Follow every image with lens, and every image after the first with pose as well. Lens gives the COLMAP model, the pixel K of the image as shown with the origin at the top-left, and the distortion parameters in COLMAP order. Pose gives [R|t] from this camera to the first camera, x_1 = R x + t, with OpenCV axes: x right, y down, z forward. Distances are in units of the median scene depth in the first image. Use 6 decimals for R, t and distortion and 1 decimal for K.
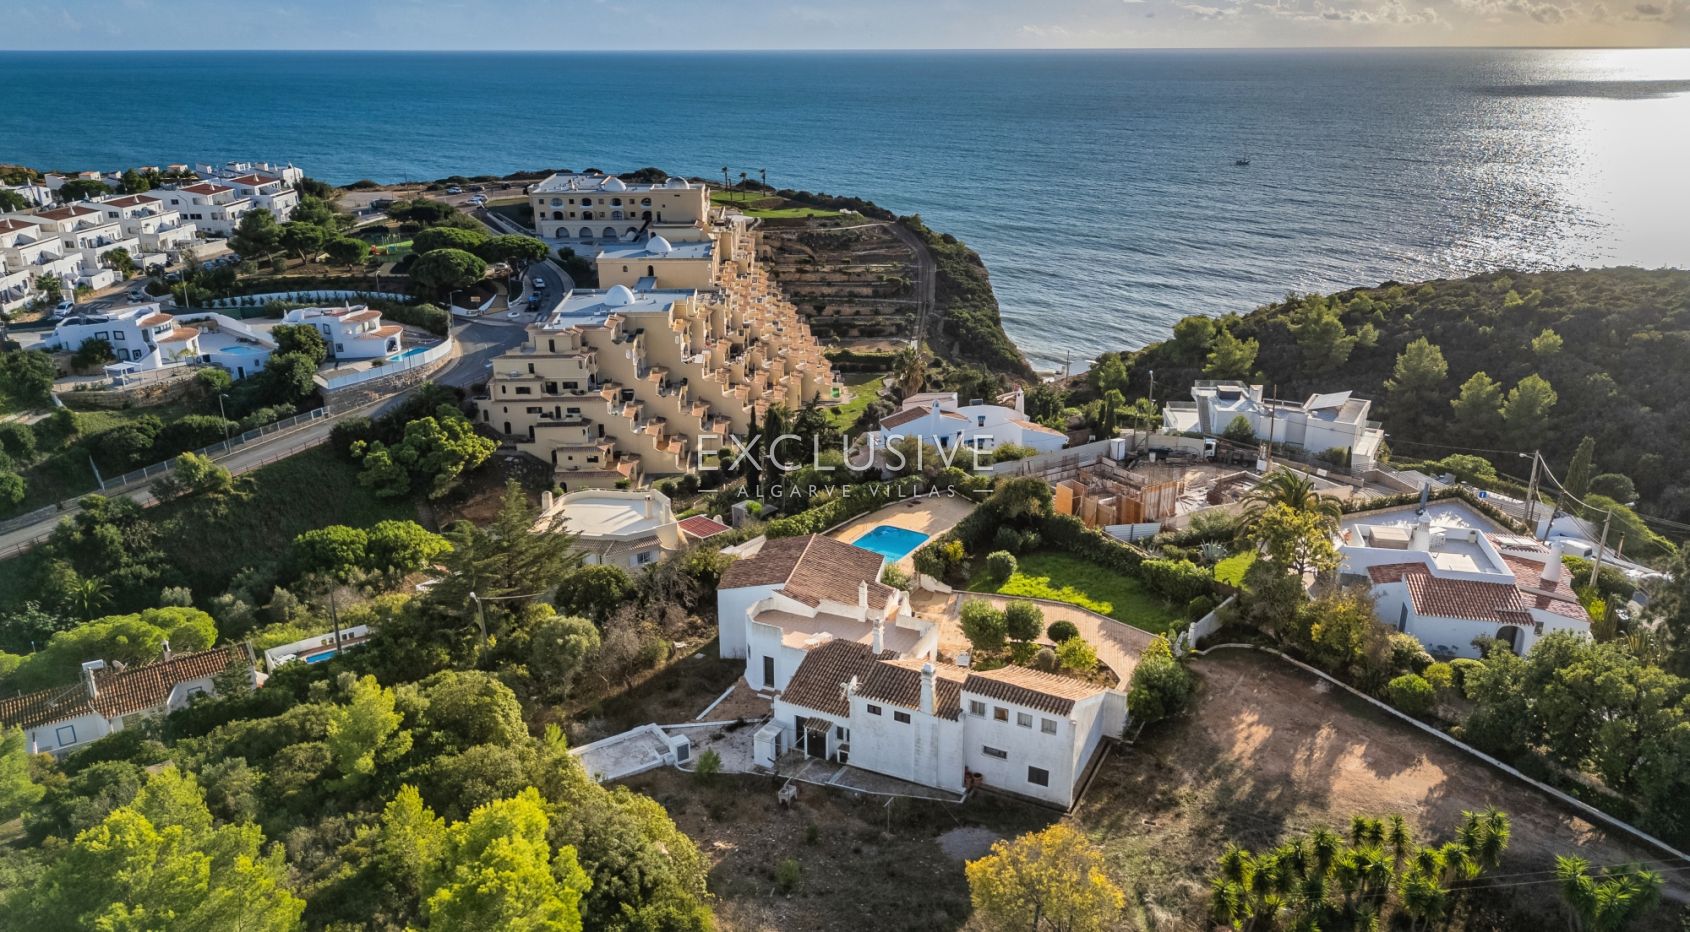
lens RADIAL K [[1231.6, 0, 863.6], [0, 1231.6, 487.6], [0, 0, 1]] dist [0.071821, -0.095583]
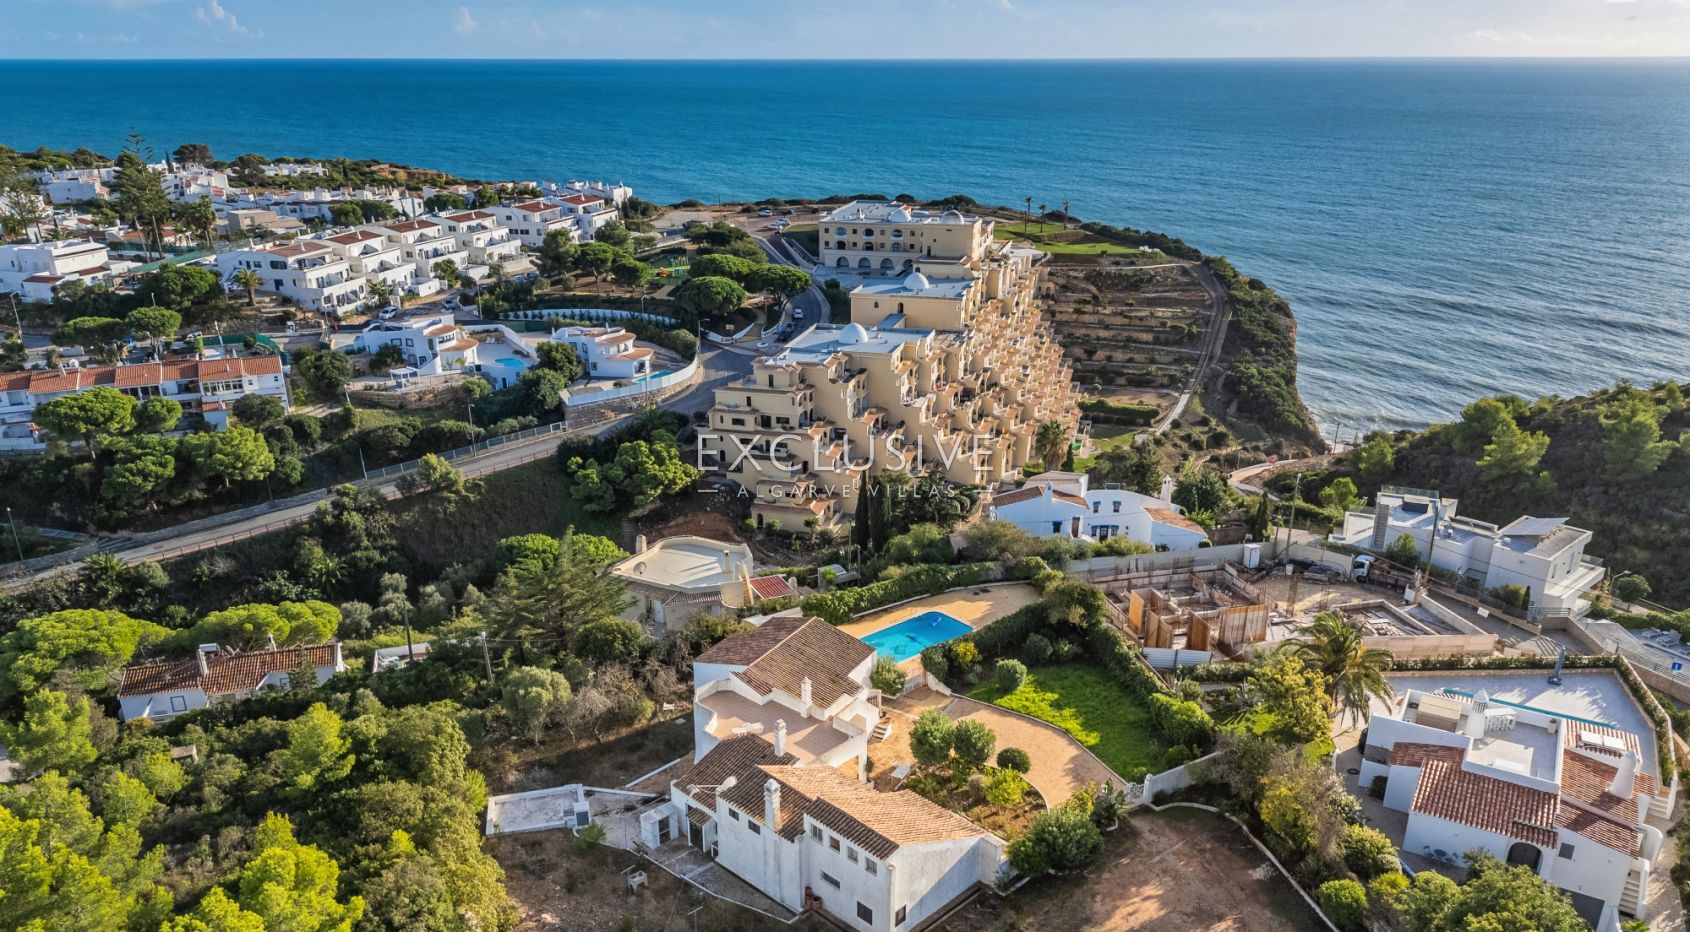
lens RADIAL K [[1243.3, 0, 850.4], [0, 1243.3, 562.7], [0, 0, 1]] dist [0.051232, -0.062336]
pose [[0.947353, 0.122775, -0.295718, 0.138684], [-0.108659, 0.992031, 0.063771, -0.036711], [0.301191, -0.028281, 0.953144, 0.023582]]
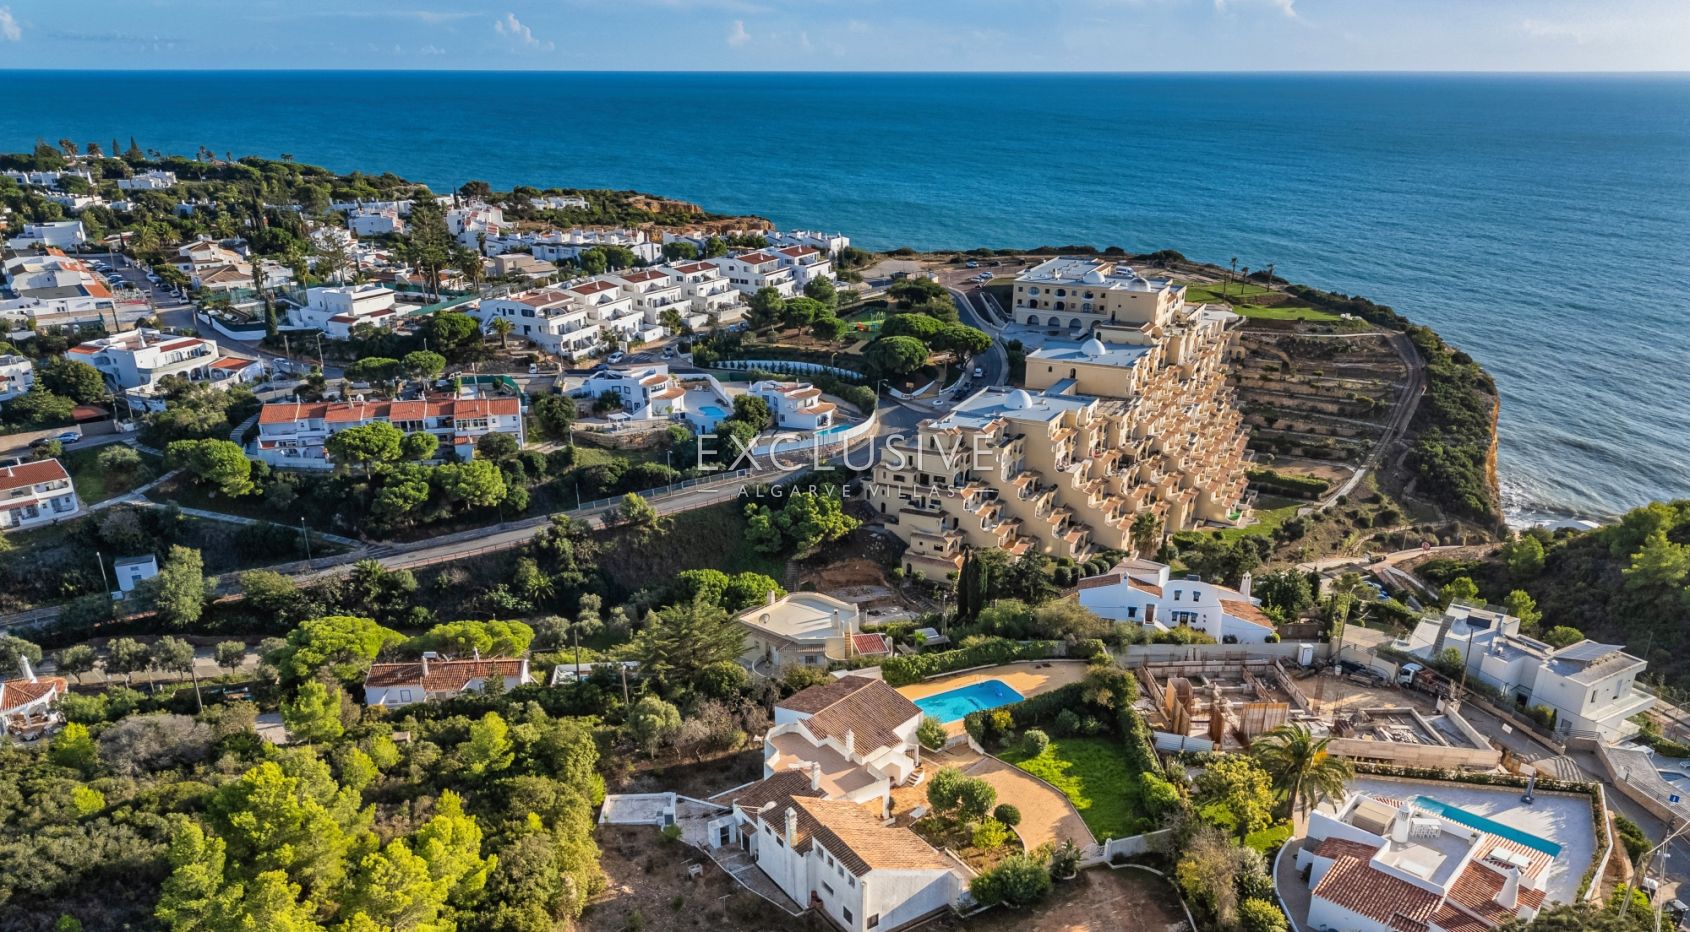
lens RADIAL K [[1251.4, 0, 837.3], [0, 1251.4, 611.1], [0, 0, 1]] dist [0.087541, -0.161304]
pose [[0.859868, 0.209571, -0.465517, 0.243509], [-0.174261, 0.977578, 0.118215, -0.084056], [0.479854, -0.020528, 0.877108, -0.057392]]
